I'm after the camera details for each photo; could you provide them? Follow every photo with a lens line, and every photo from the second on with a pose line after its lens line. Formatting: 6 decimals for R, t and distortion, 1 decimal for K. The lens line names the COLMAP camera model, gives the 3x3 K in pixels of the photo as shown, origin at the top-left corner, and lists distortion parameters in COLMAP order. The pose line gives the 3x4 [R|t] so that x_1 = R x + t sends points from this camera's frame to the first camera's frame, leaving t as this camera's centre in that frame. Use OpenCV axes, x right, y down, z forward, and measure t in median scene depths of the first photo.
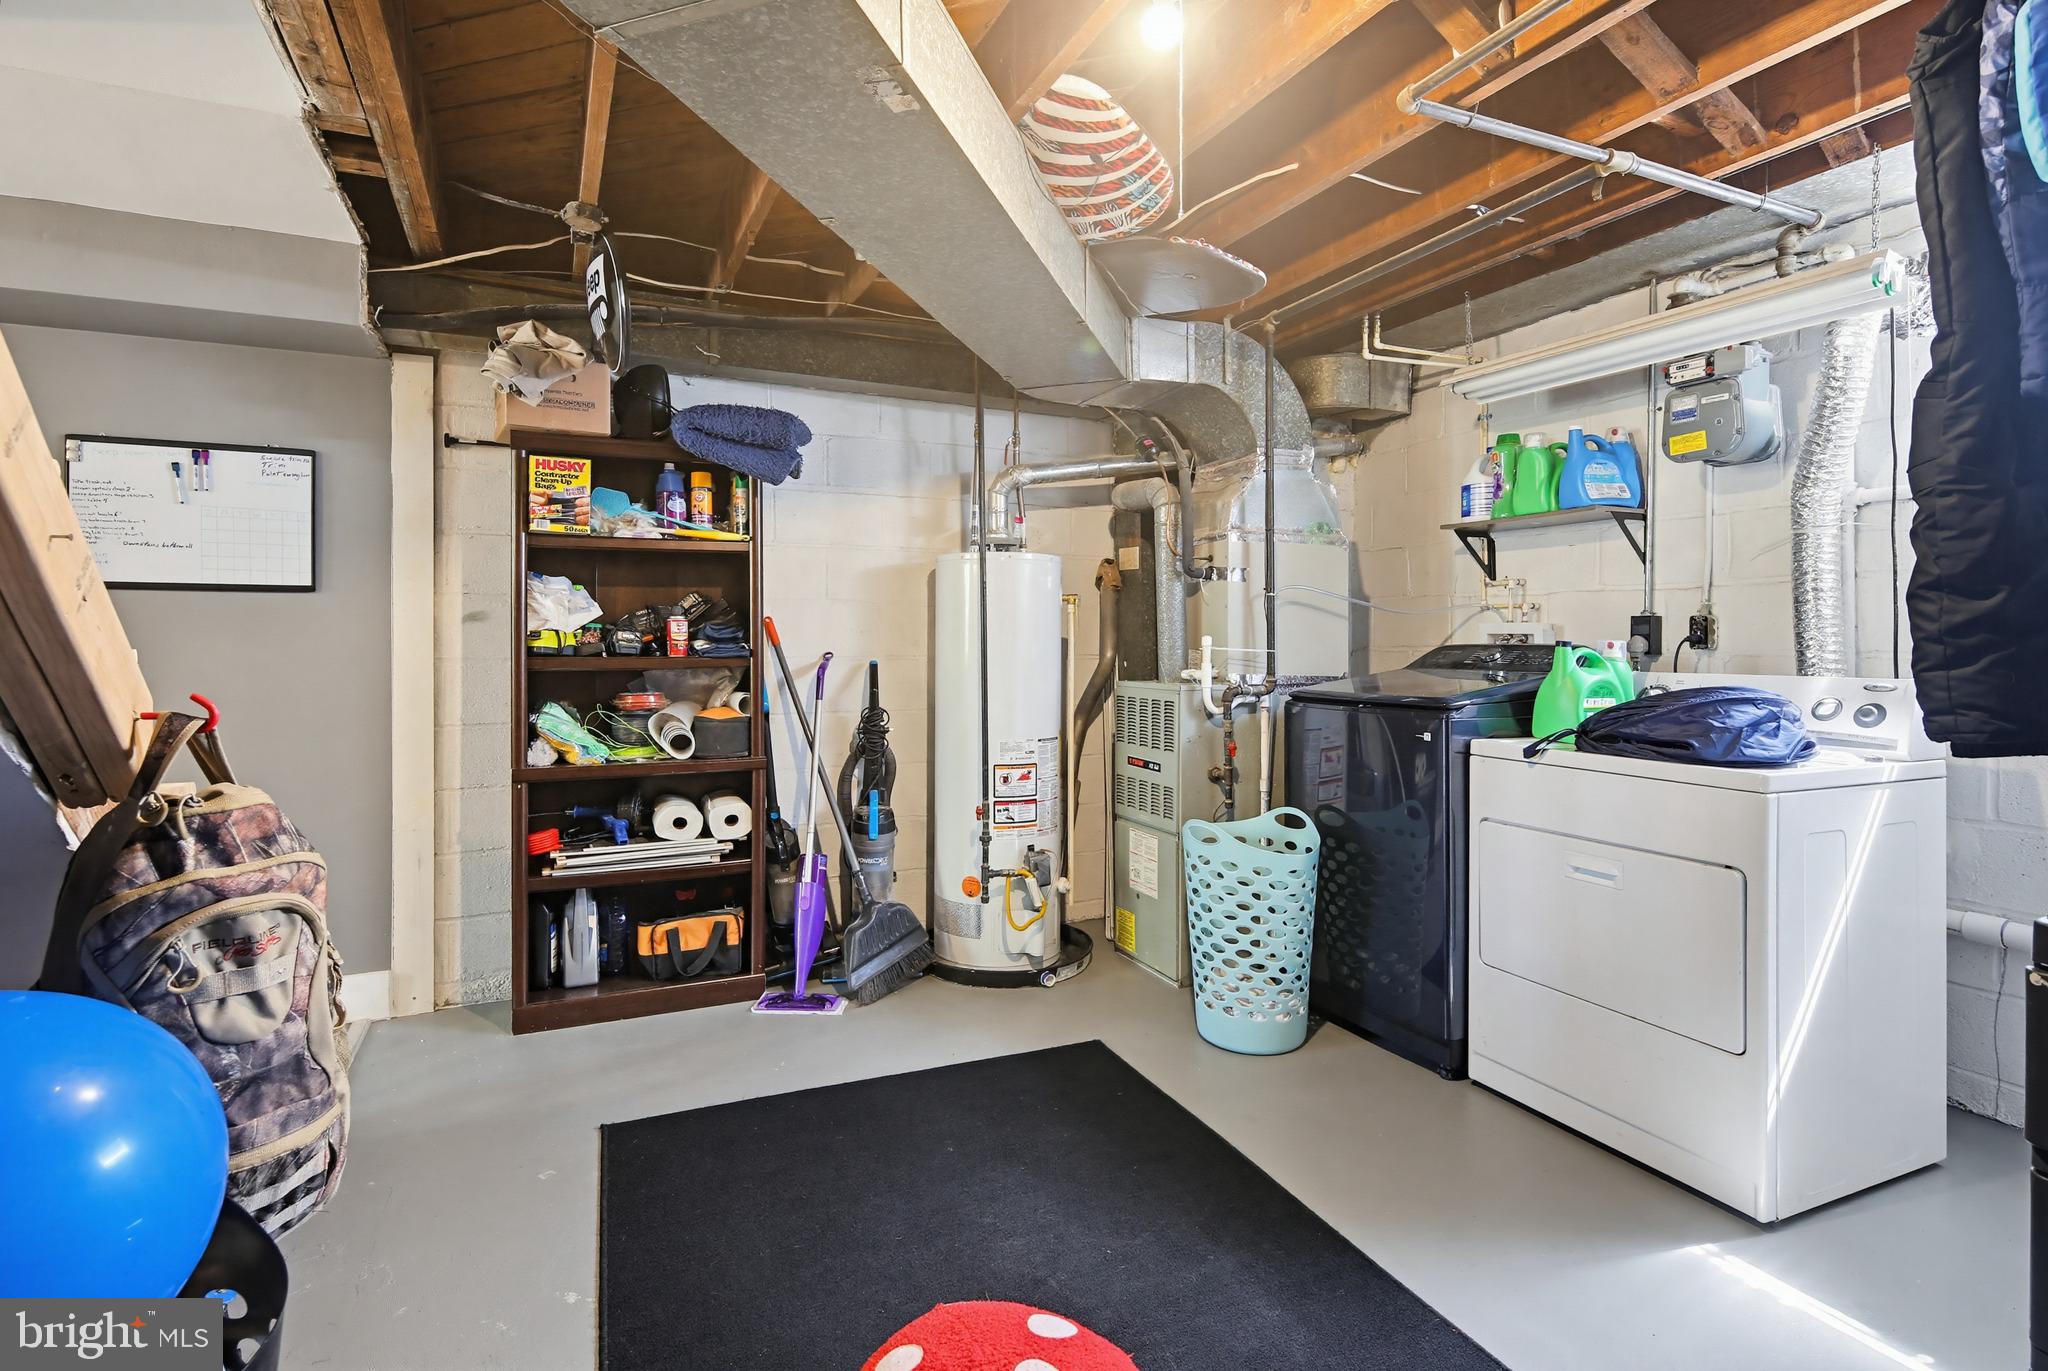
lens RADIAL K [[991.5, 0, 1024.0], [0, 991.5, 685.5], [0, 0, 1]] dist [-0.000839, -0.007706]
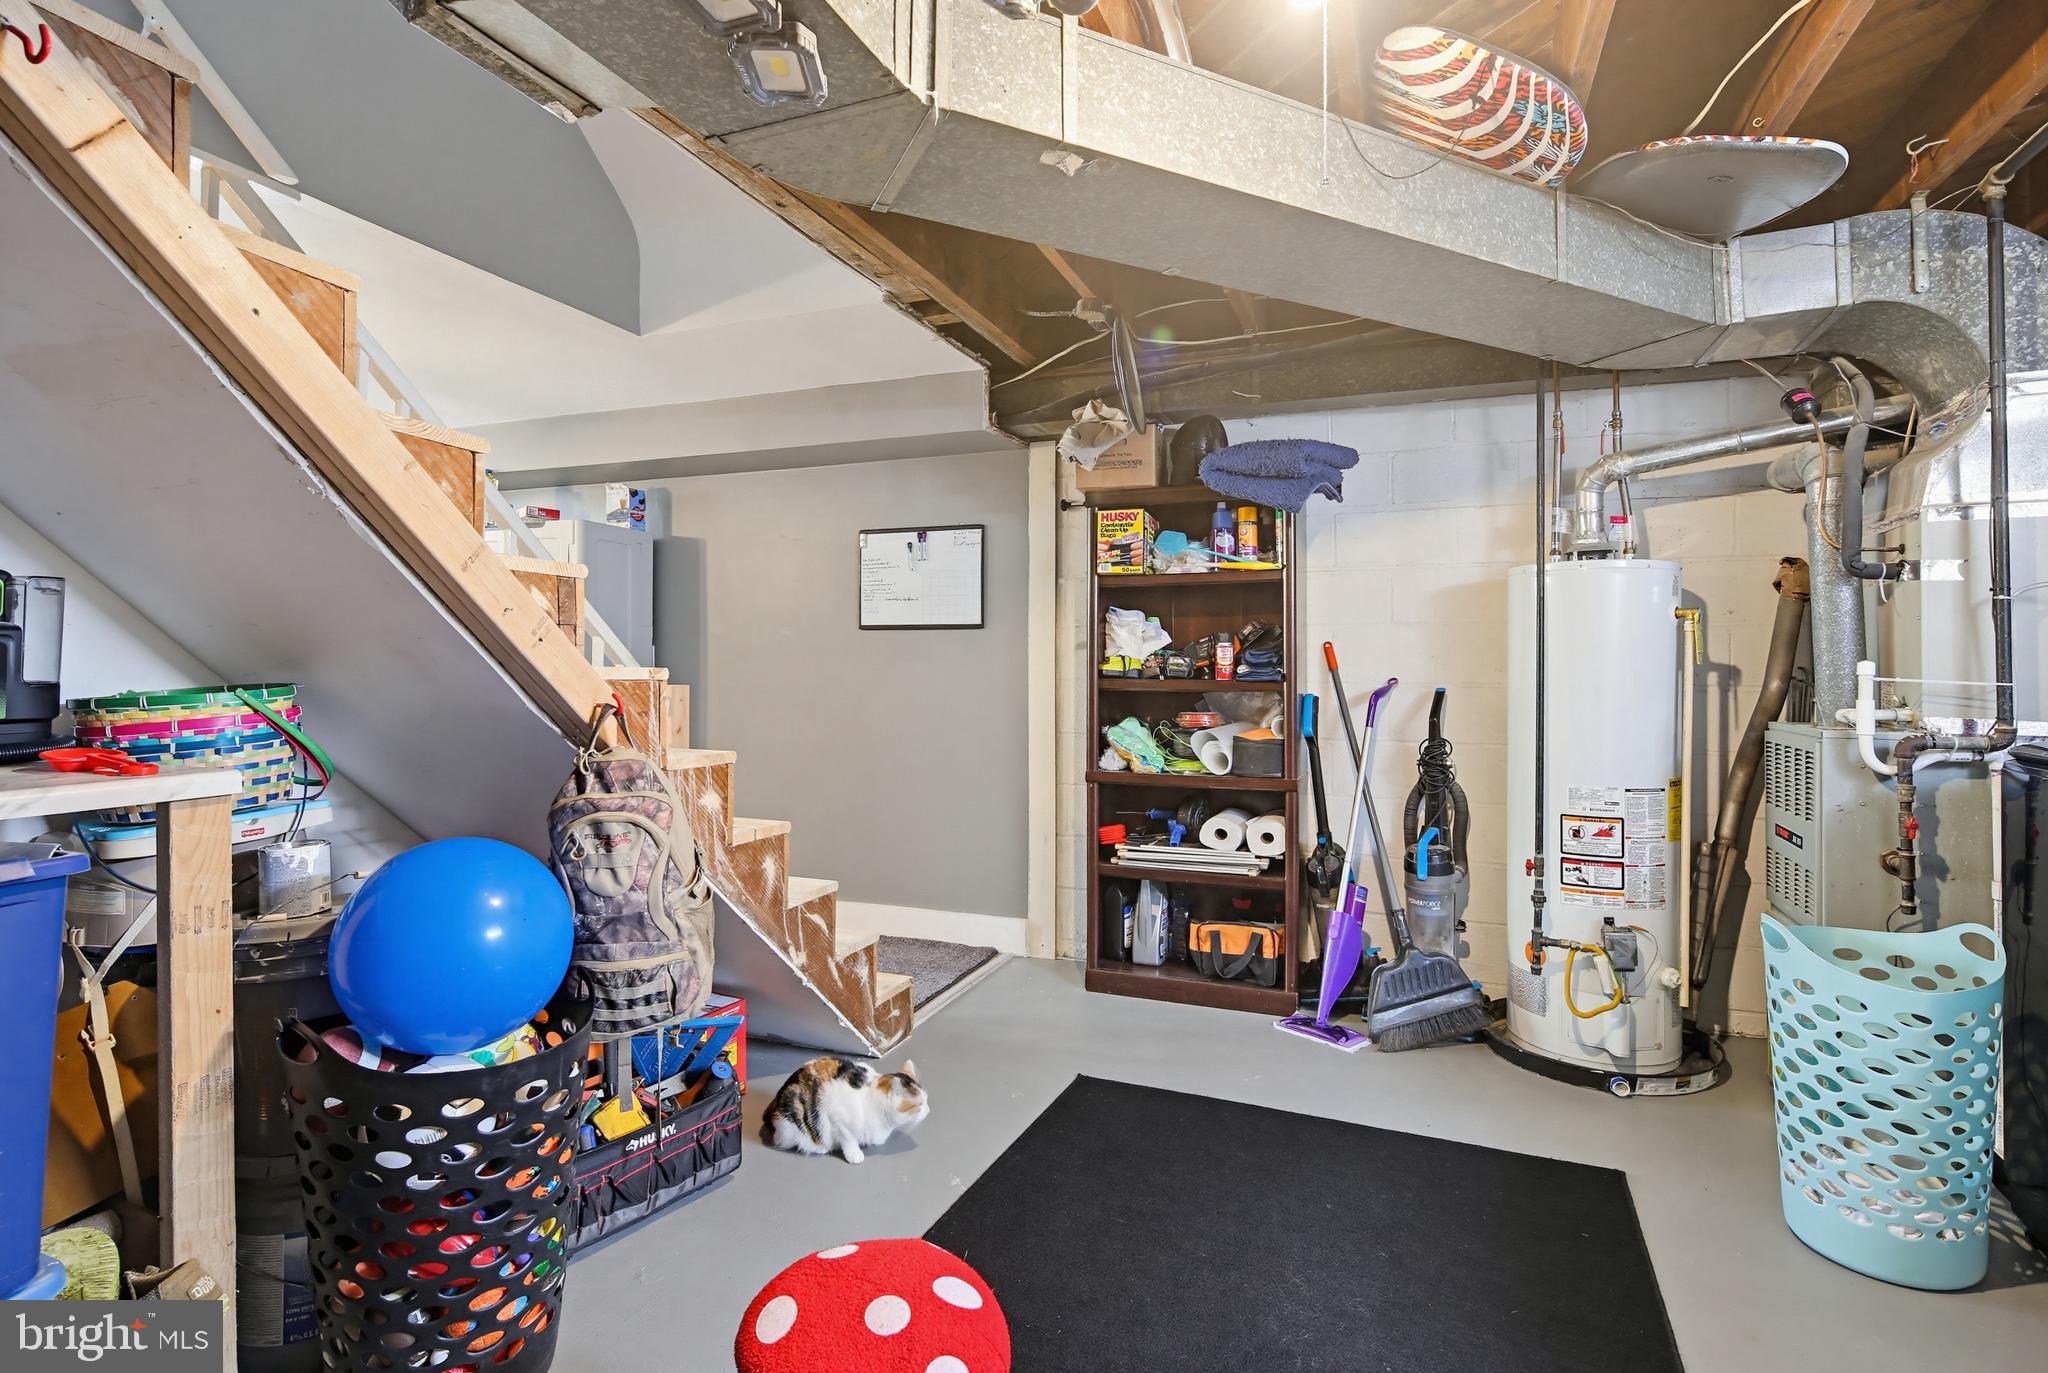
lens RADIAL K [[987.1, 0, 1020.1], [0, 987.1, 699.6], [0, 0, 1]] dist [-0.011363, -0.001060]
pose [[0.690417, 0.027956, -0.722871, 0.278500], [-0.036237, 0.999335, 0.004038, -0.004254], [0.722503, 0.023406, 0.690971, 0.096713]]
